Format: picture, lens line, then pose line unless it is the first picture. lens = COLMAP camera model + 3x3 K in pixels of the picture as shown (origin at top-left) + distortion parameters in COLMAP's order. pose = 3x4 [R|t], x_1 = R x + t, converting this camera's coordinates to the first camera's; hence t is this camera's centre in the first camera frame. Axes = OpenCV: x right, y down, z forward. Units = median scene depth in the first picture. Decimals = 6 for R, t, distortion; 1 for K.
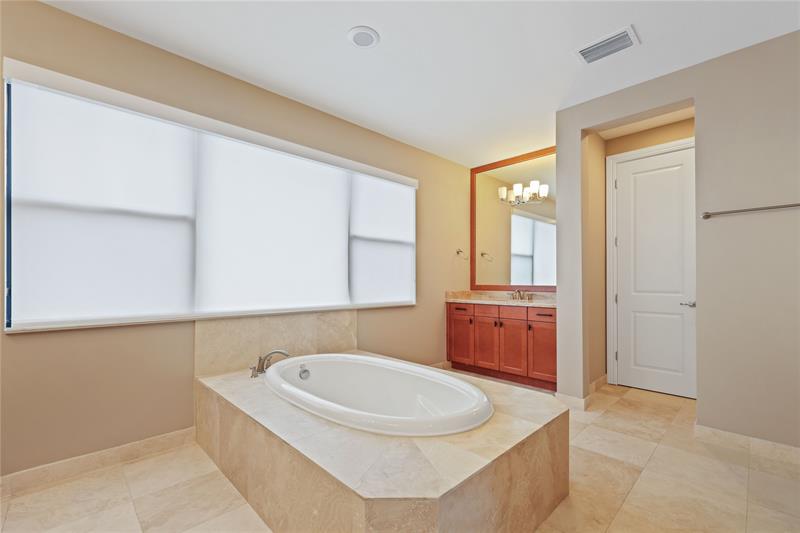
lens RADIAL K [[347.4, 0, 406.7], [0, 347.4, 273.7], [0, 0, 1]] dist [-0.012310, -0.000012]
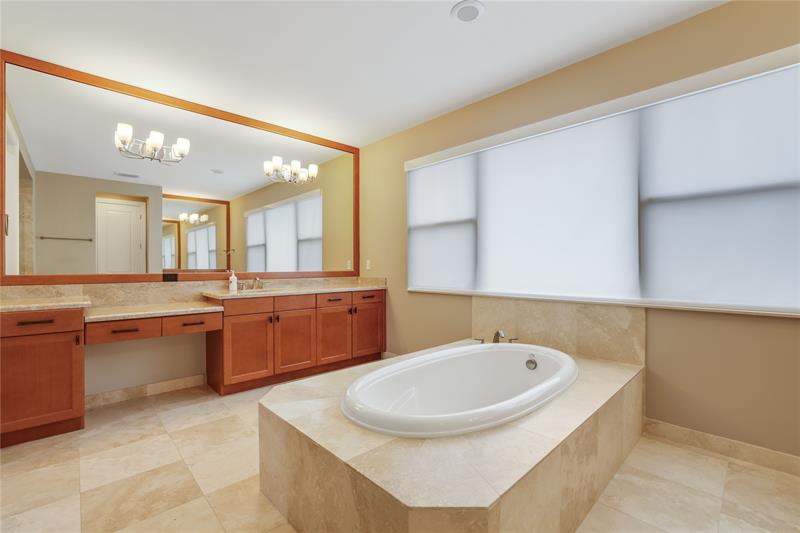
lens RADIAL K [[347.4, 0, 407.1], [0, 347.4, 263.5], [0, 0, 1]] dist [-0.012310, -0.000012]
pose [[-0.008285, -0.007284, -0.999939, 0.662538], [0.023461, 0.999697, -0.007477, 0.012367], [0.999690, -0.023521, -0.008112, 0.671456]]
